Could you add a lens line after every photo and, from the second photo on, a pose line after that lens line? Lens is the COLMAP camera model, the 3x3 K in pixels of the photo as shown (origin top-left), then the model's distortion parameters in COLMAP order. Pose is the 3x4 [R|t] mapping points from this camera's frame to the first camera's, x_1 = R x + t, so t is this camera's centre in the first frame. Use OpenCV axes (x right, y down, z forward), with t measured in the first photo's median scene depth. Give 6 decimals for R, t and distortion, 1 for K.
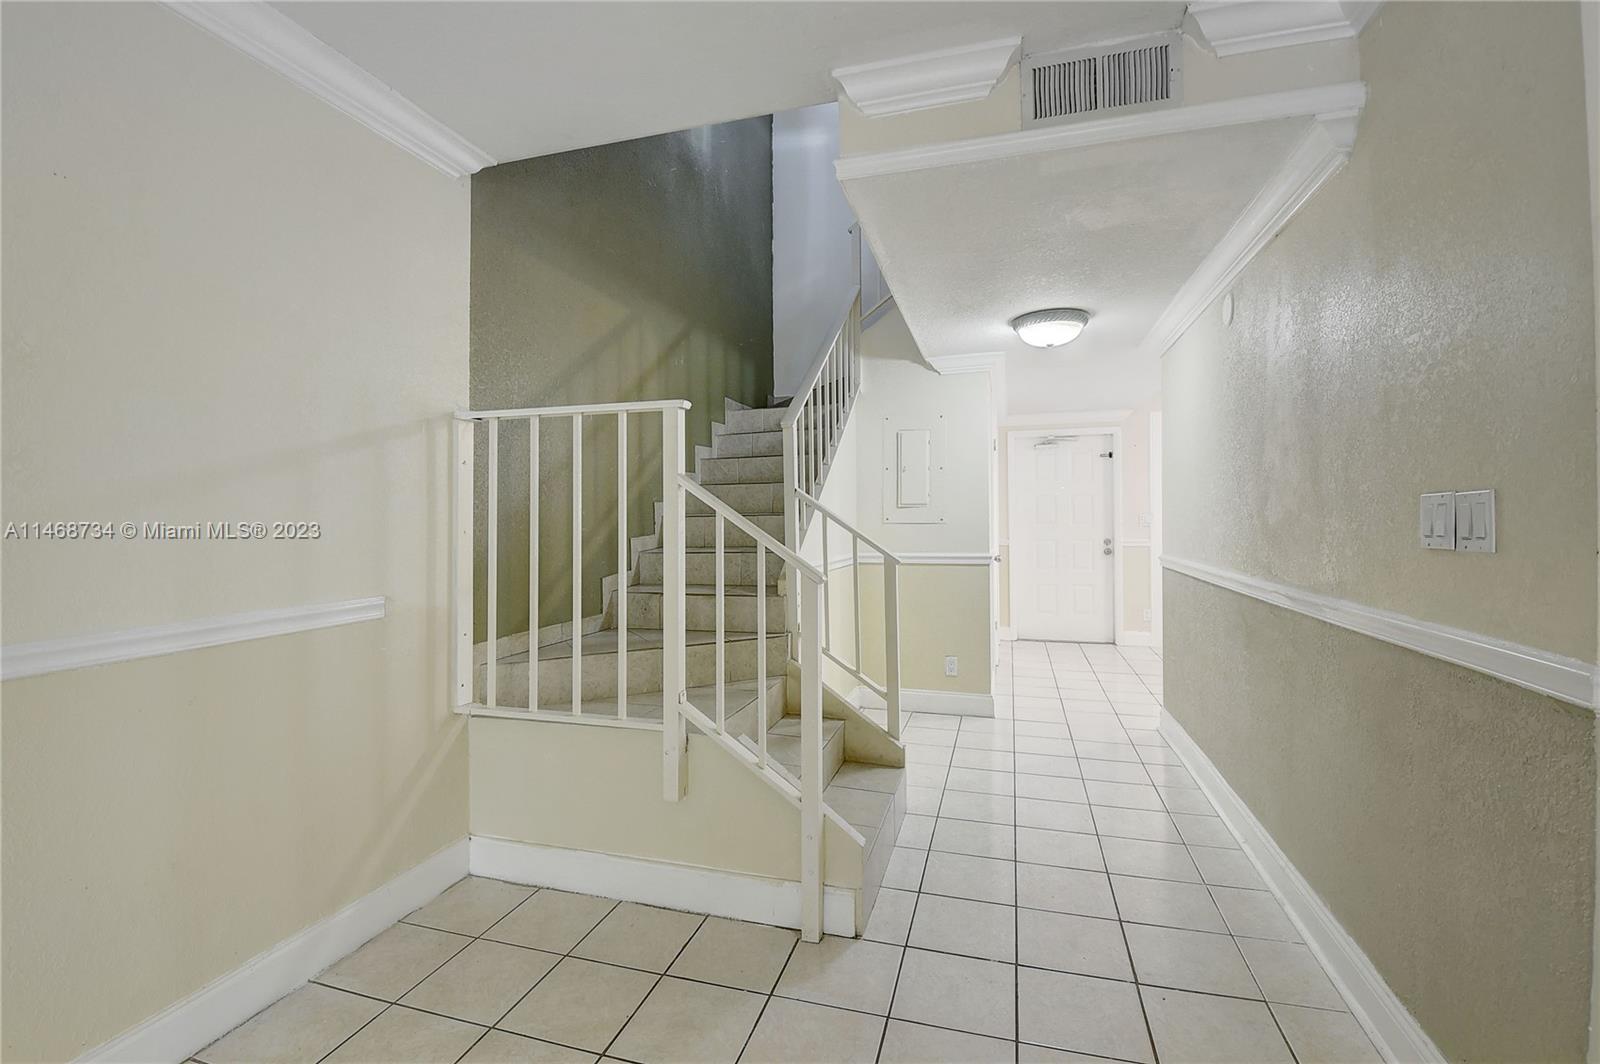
lens RADIAL K [[701.7, 0, 796.5], [0, 701.7, 516.4], [0, 0, 1]] dist [0.021235, -0.033516]
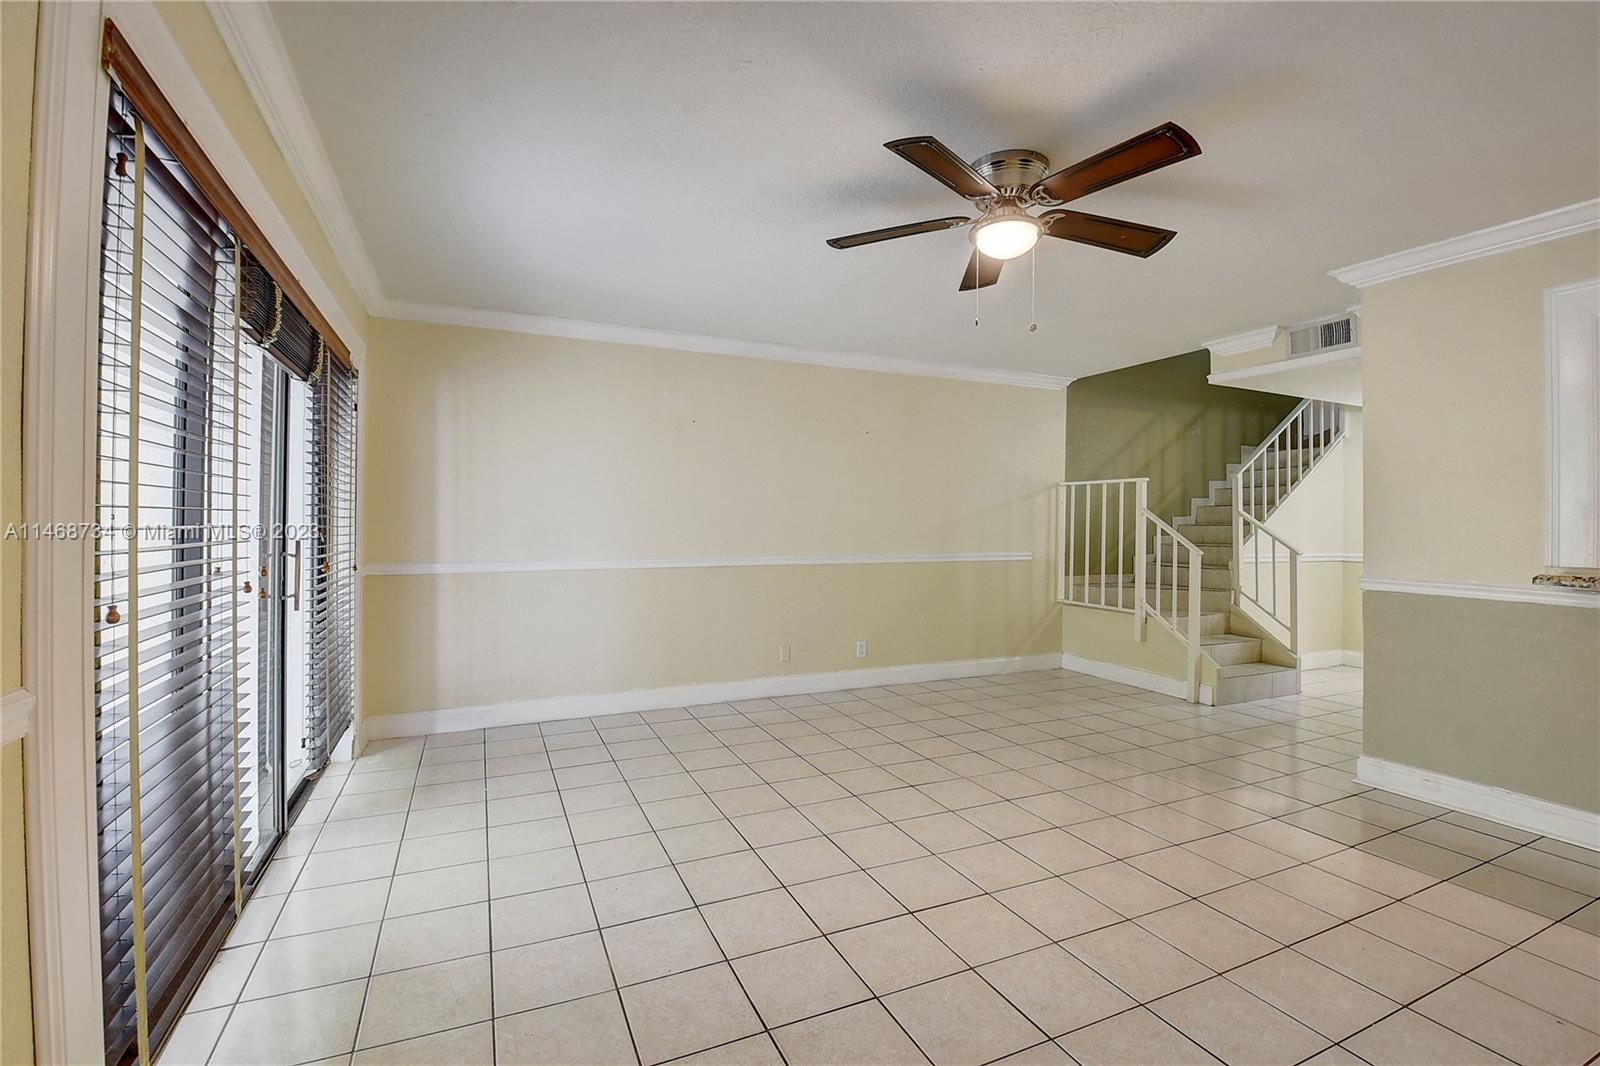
lens RADIAL K [[706.6, 0, 800.2], [0, 706.6, 522.9], [0, 0, 1]] dist [0.016419, -0.023793]
pose [[0.656063, 0.011516, -0.754618, 0.807929], [-0.008935, 0.999932, 0.007492, -0.015047], [0.754653, 0.001827, 0.656121, -1.337896]]
